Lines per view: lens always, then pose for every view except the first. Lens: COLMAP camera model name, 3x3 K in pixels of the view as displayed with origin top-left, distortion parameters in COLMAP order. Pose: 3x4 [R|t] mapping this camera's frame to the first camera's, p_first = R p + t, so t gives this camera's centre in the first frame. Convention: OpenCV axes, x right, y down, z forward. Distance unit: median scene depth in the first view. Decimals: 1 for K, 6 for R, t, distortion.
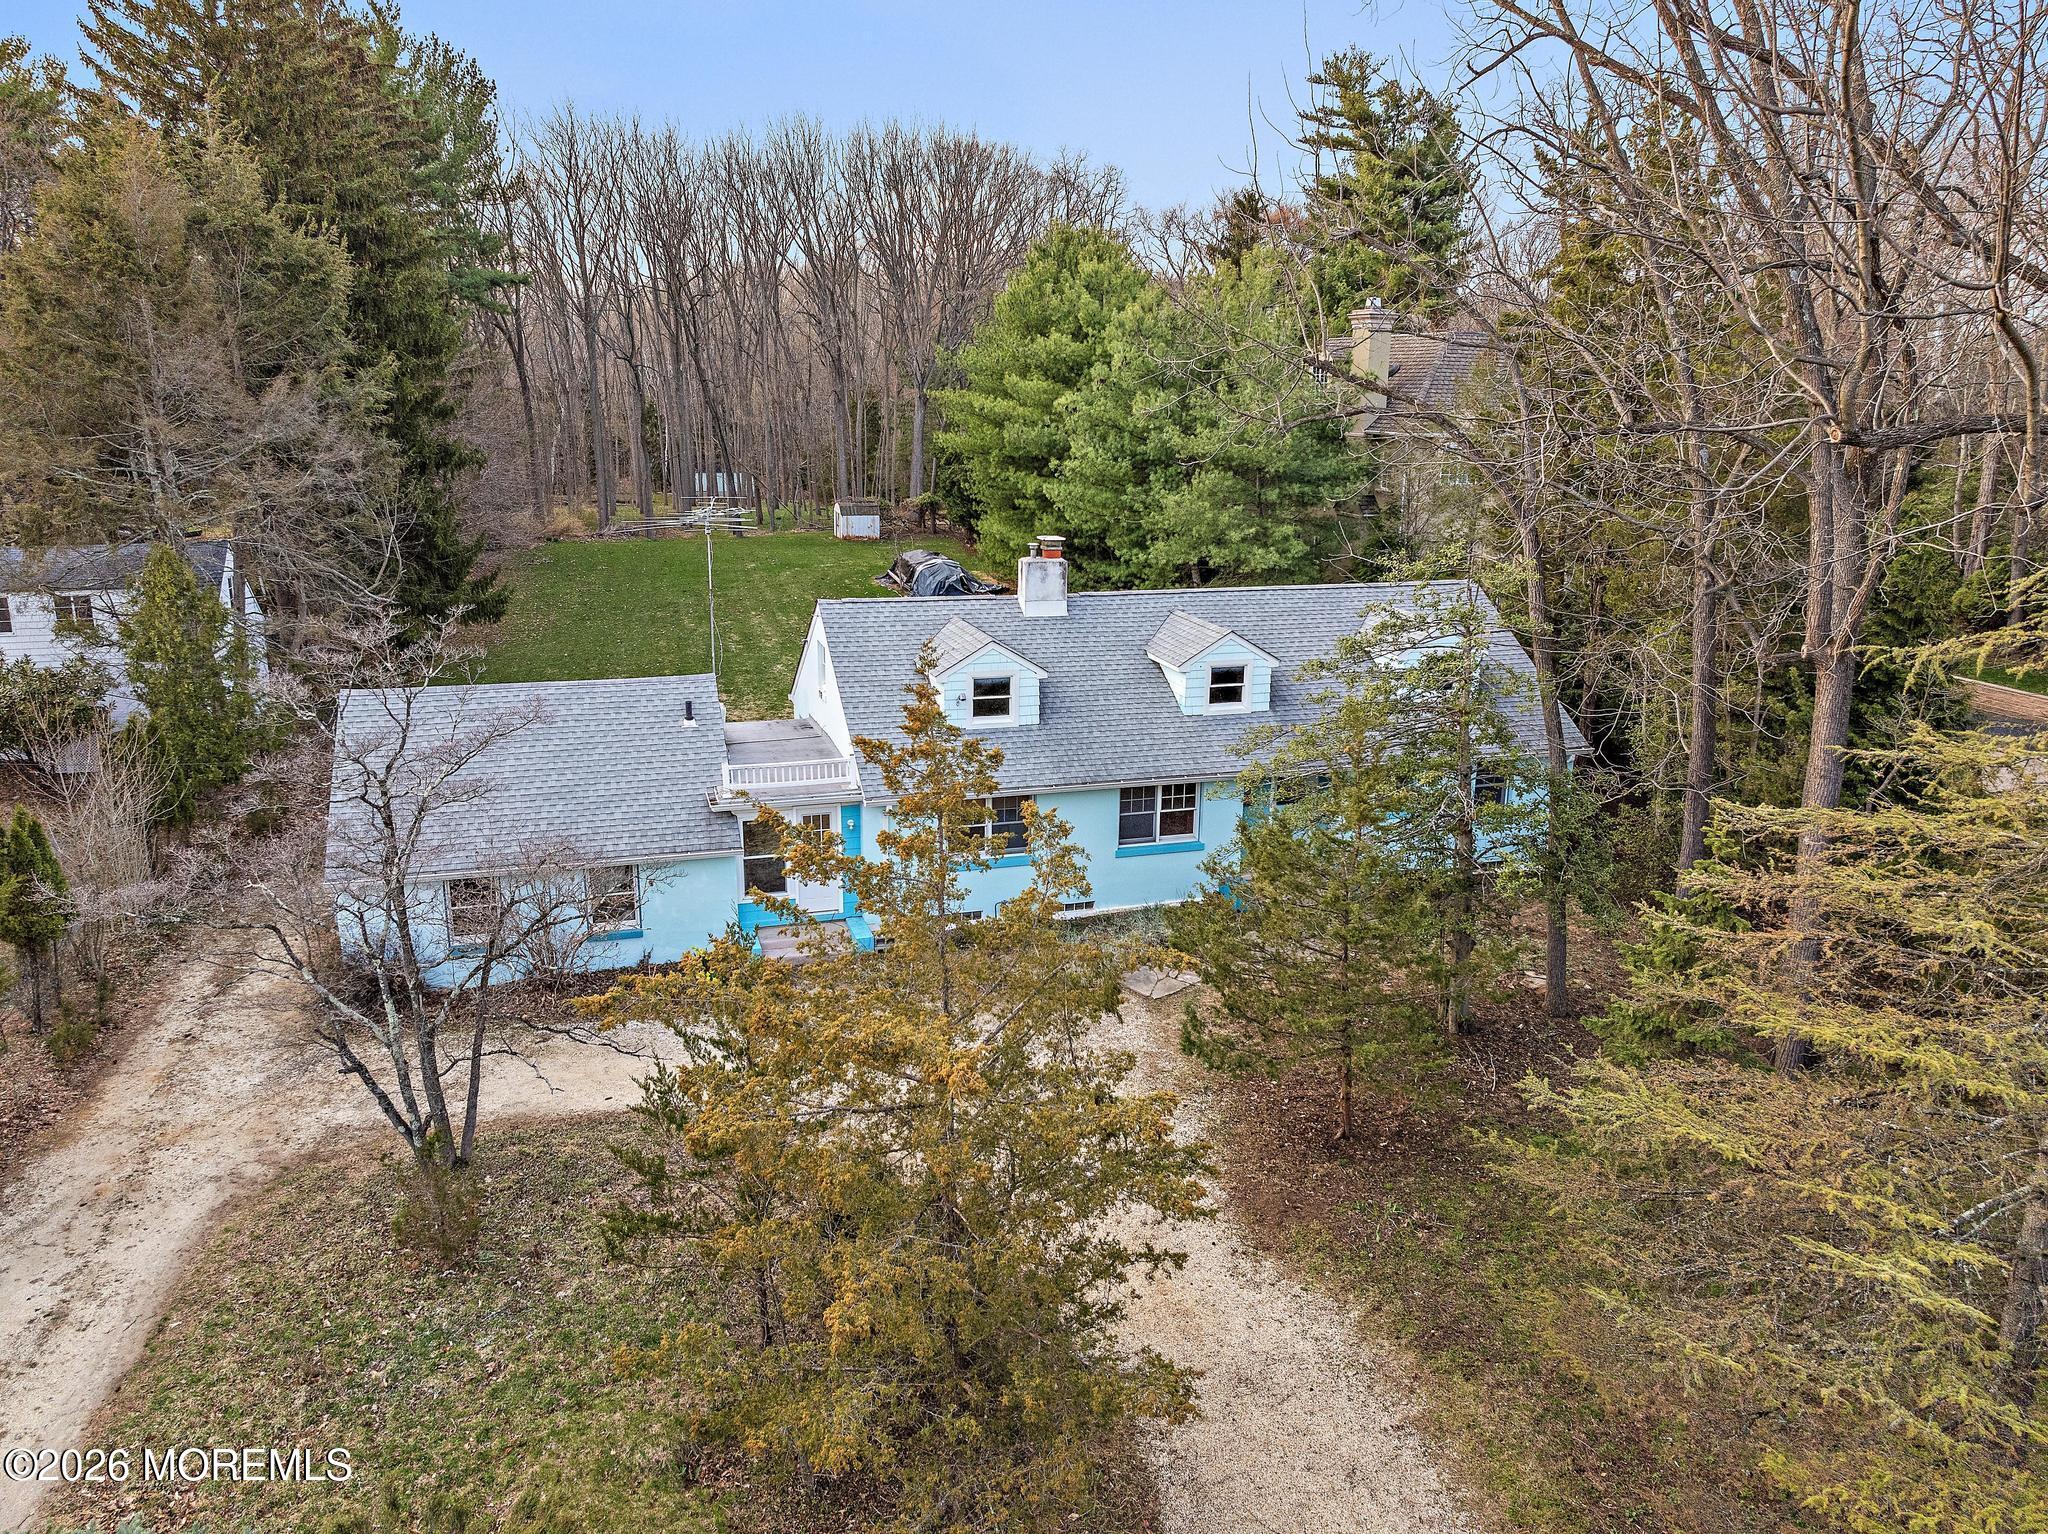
lens RADIAL K [[1447.6, 0, 1024.0], [0, 1447.6, 767.0], [0, 0, 1]] dist [-0.031865, -0.005742]
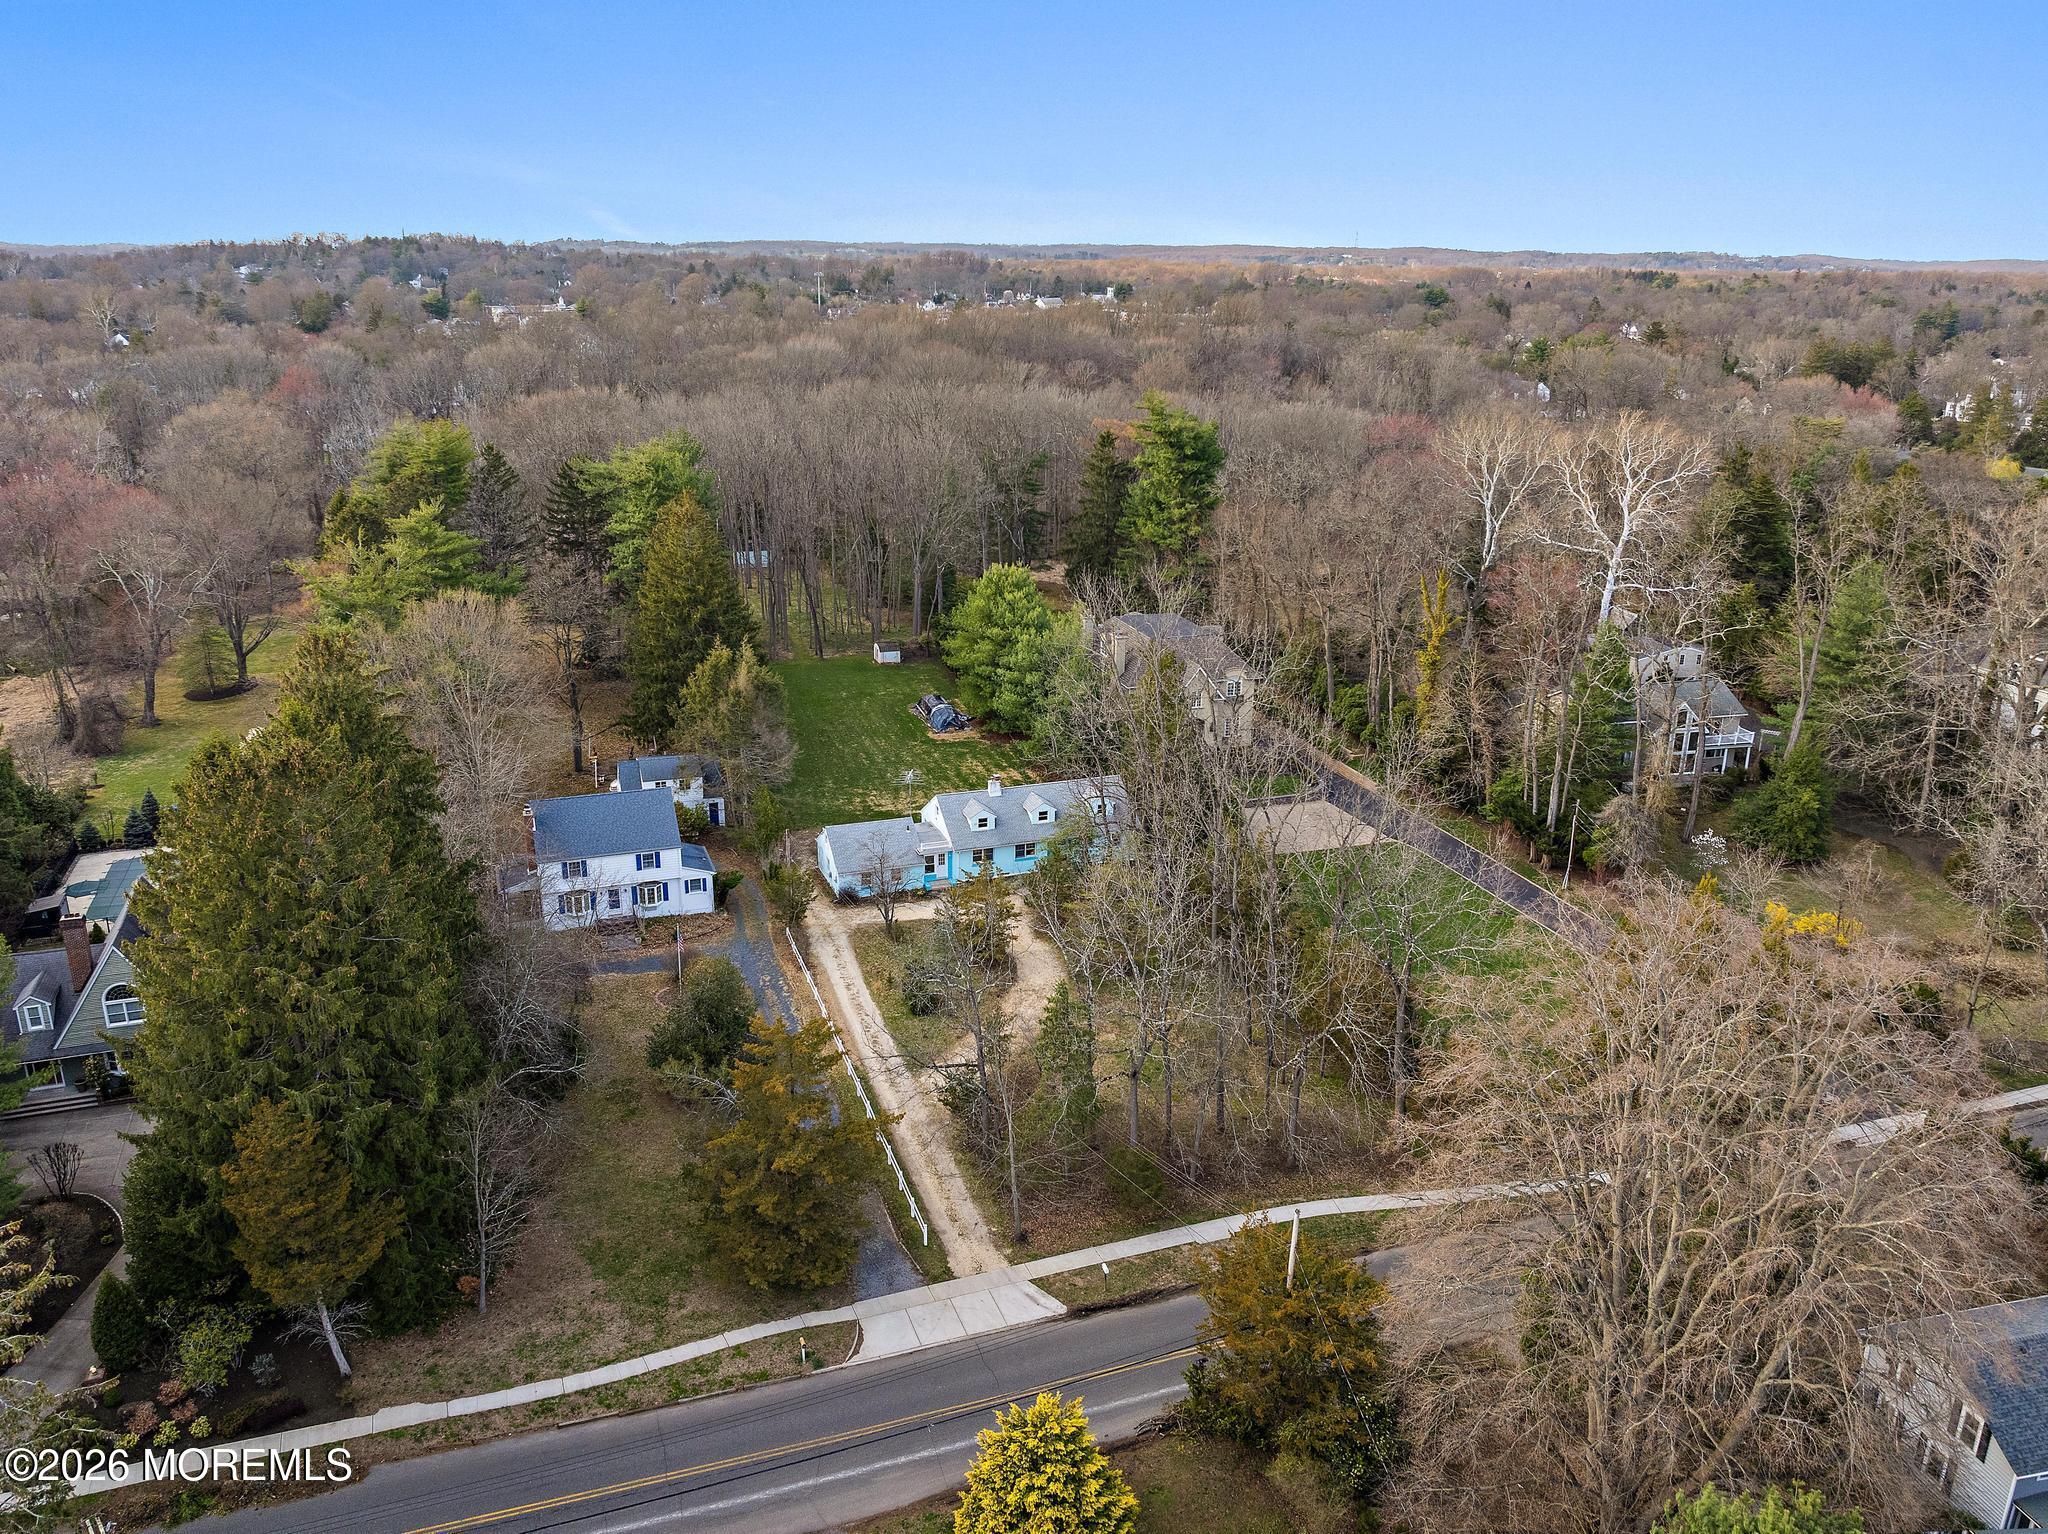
lens RADIAL K [[1568.1, 0, 1024.0], [0, 1568.1, 767.0], [0, 0, 1]] dist [-0.009719, -0.004286]
pose [[0.998980, -0.017100, 0.041791, -0.074844], [0.014589, 0.998112, 0.059656, -0.392085], [-0.042733, -0.058986, 0.997344, -2.839133]]
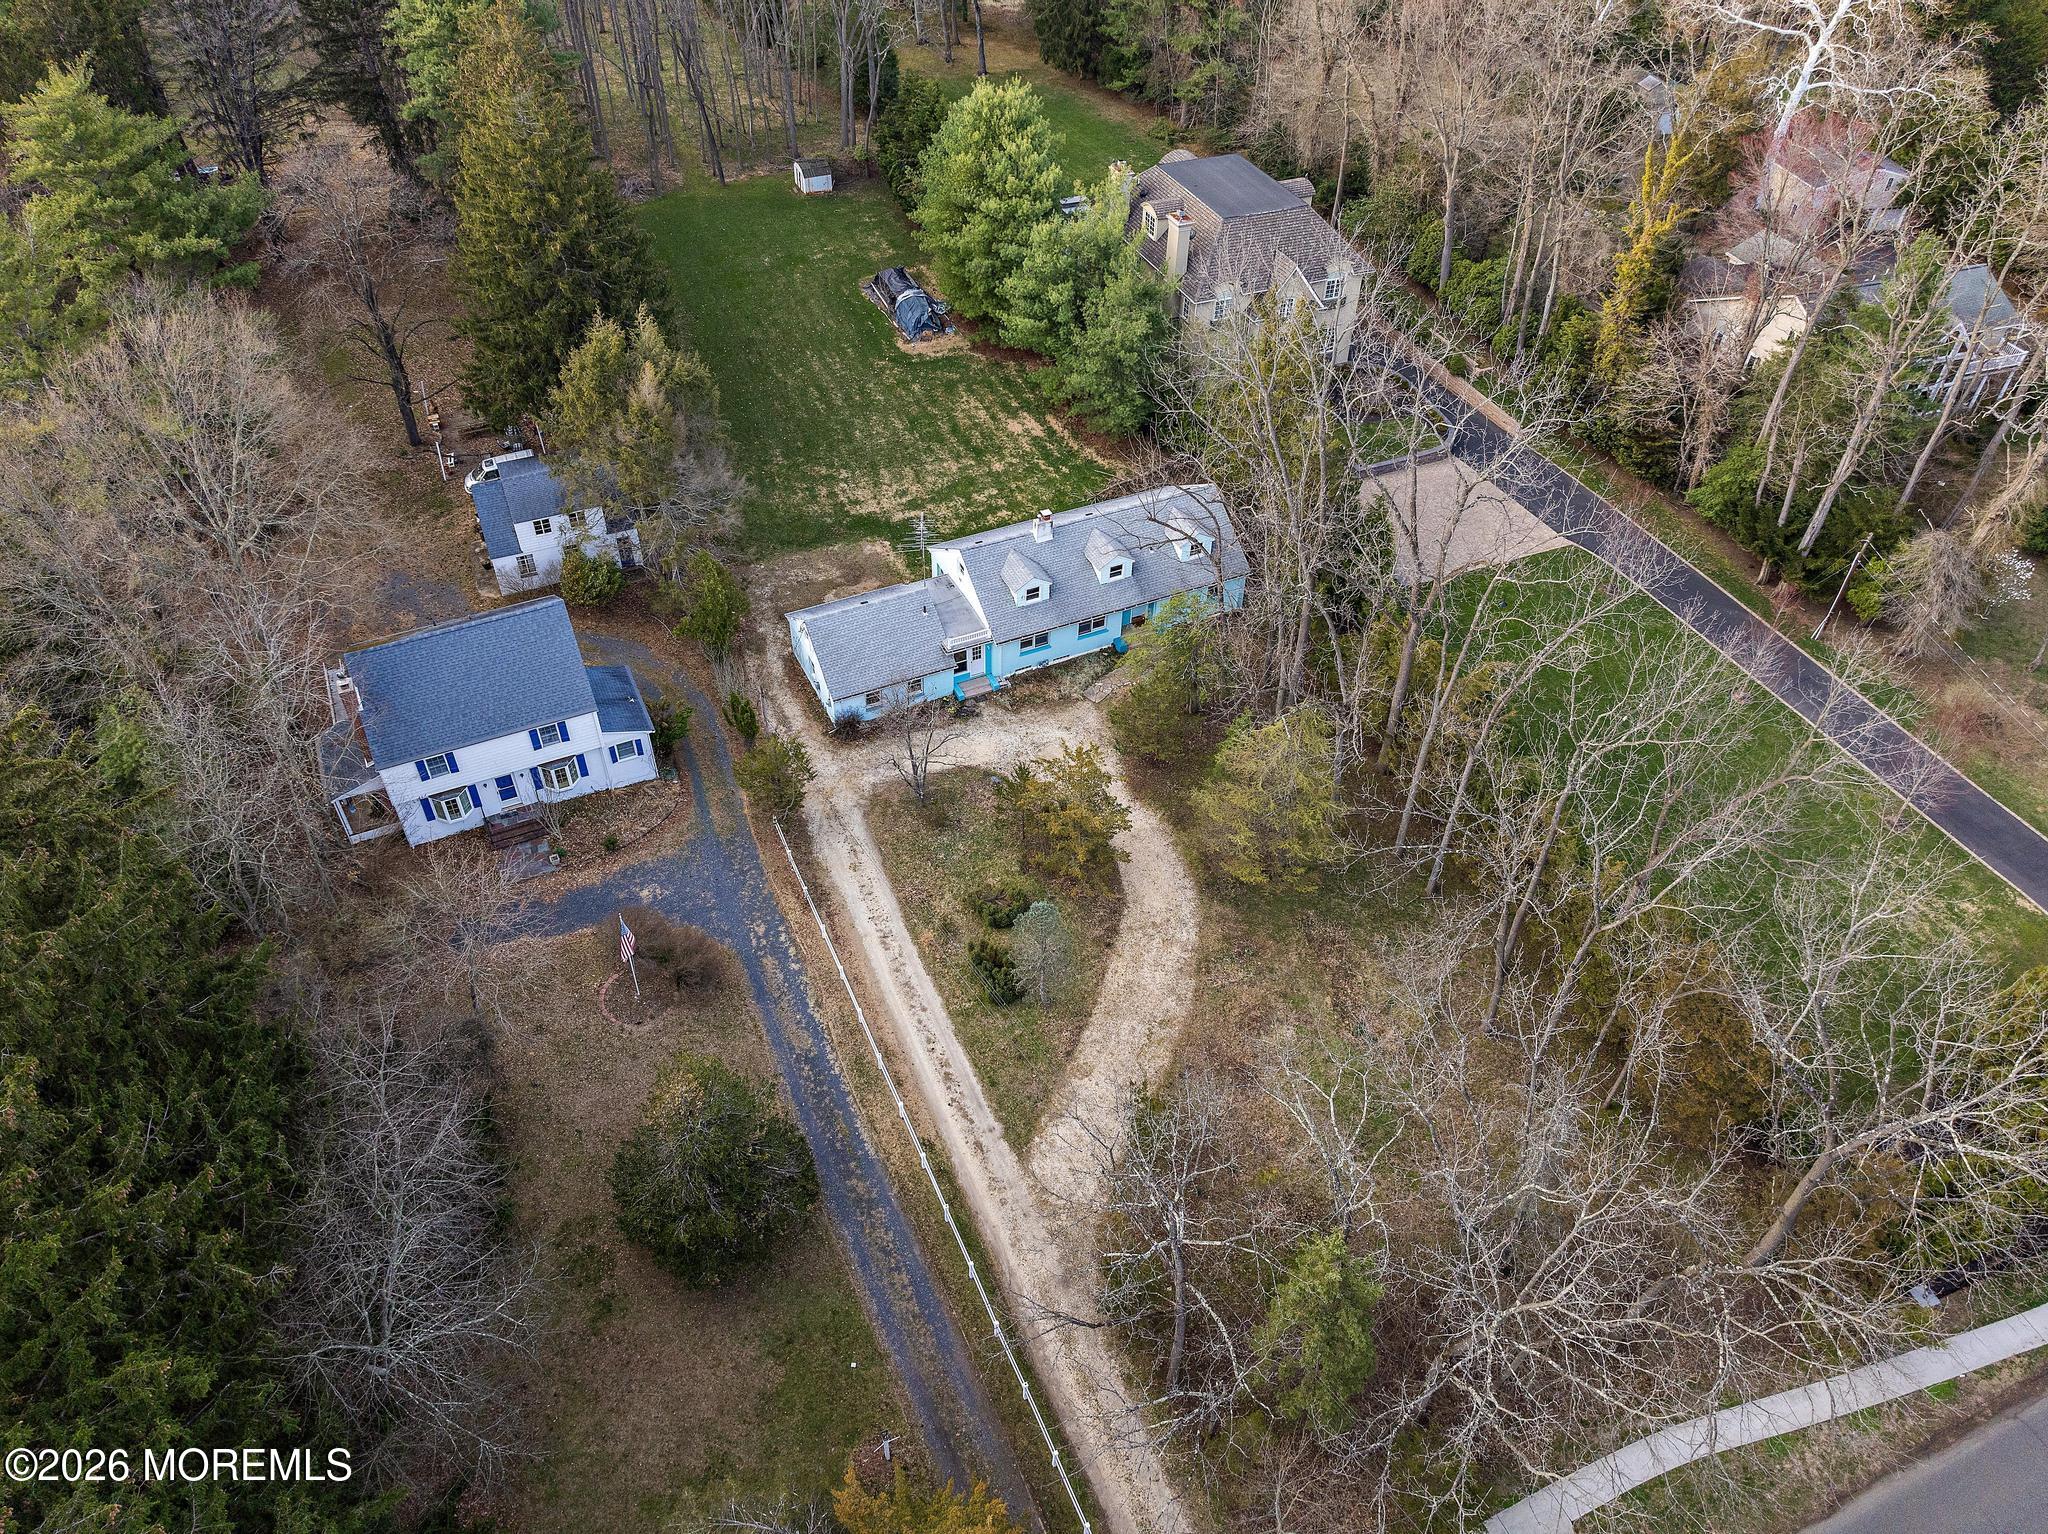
lens RADIAL K [[1434.9, 0, 1024.0], [0, 1434.9, 767.0], [0, 0, 1]] dist [-0.015011, -0.000140]
pose [[0.990684, -0.090692, 0.101588, -0.294858], [0.030201, 0.873721, 0.485489, -0.923541], [-0.132790, -0.477898, 0.868320, -1.296089]]
